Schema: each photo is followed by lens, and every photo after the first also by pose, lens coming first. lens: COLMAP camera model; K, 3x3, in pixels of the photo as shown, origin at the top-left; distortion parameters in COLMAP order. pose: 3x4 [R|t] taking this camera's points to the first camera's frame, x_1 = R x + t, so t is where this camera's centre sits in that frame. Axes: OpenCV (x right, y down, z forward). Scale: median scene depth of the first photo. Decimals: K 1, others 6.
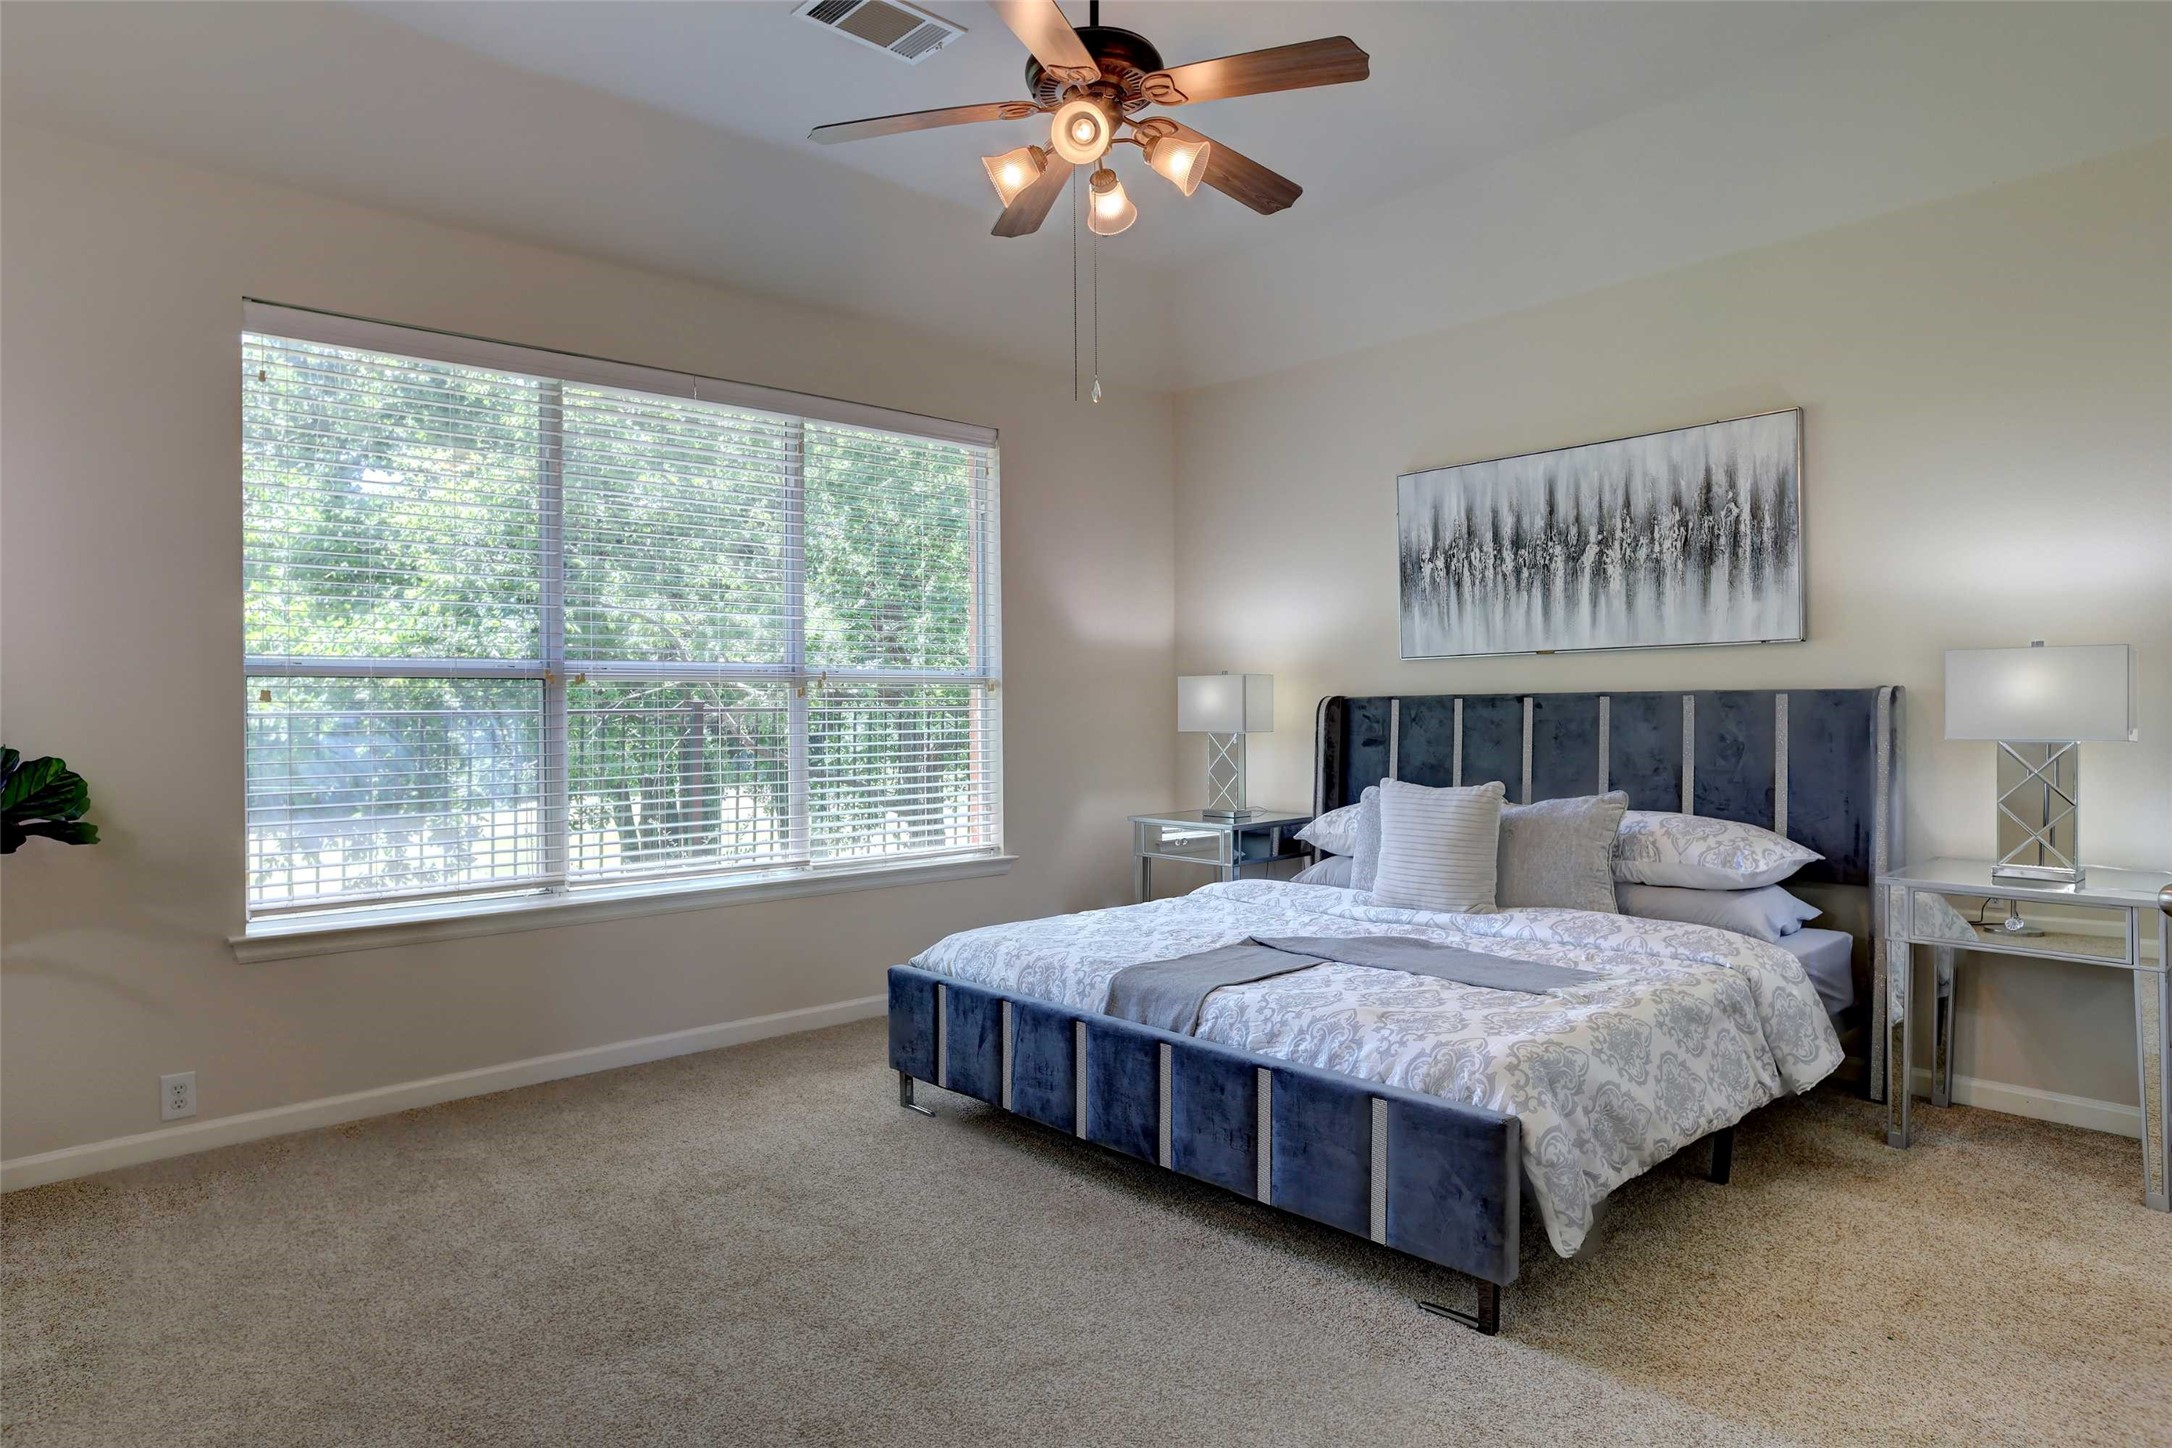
lens RADIAL K [[1273.2, 0, 1069.9], [0, 1273.2, 710.5], [0, 0, 1]] dist [-0.072833, 0.051208]
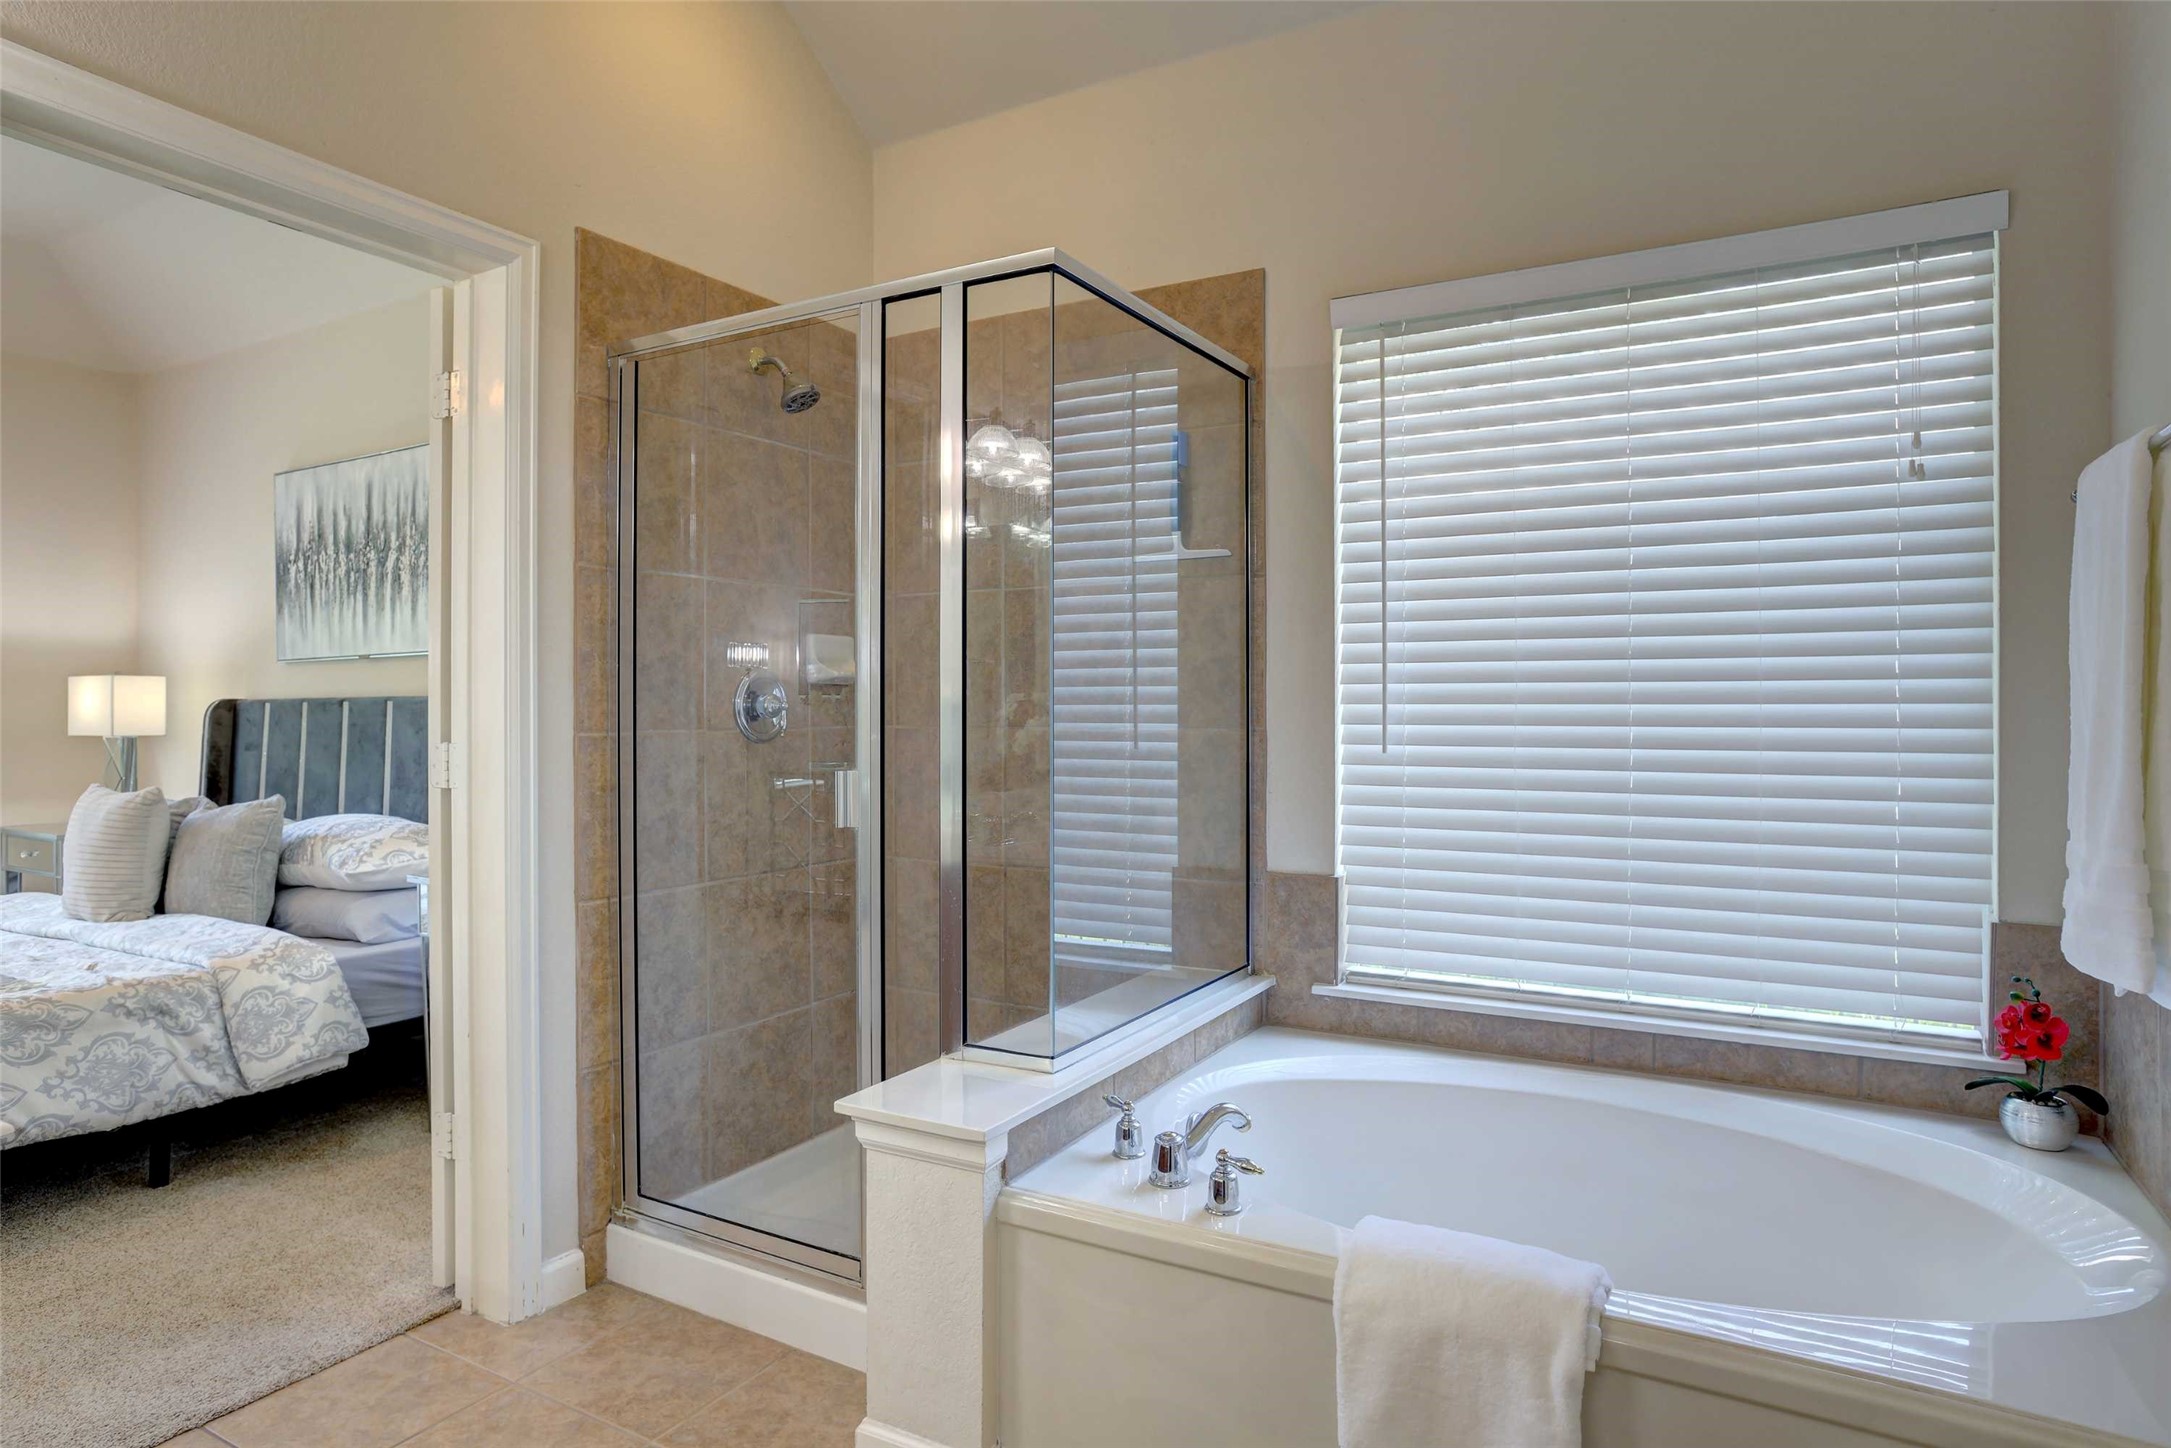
lens RADIAL K [[1272.6, 0, 1069.4], [0, 1272.6, 710.5], [0, 0, 1]] dist [-0.072833, 0.051208]
pose [[0.946911, 0.005829, 0.321444, 0.586595], [-0.004675, 0.999980, -0.004361, -0.001776], [-0.321463, 0.002626, 0.946919, -0.118662]]
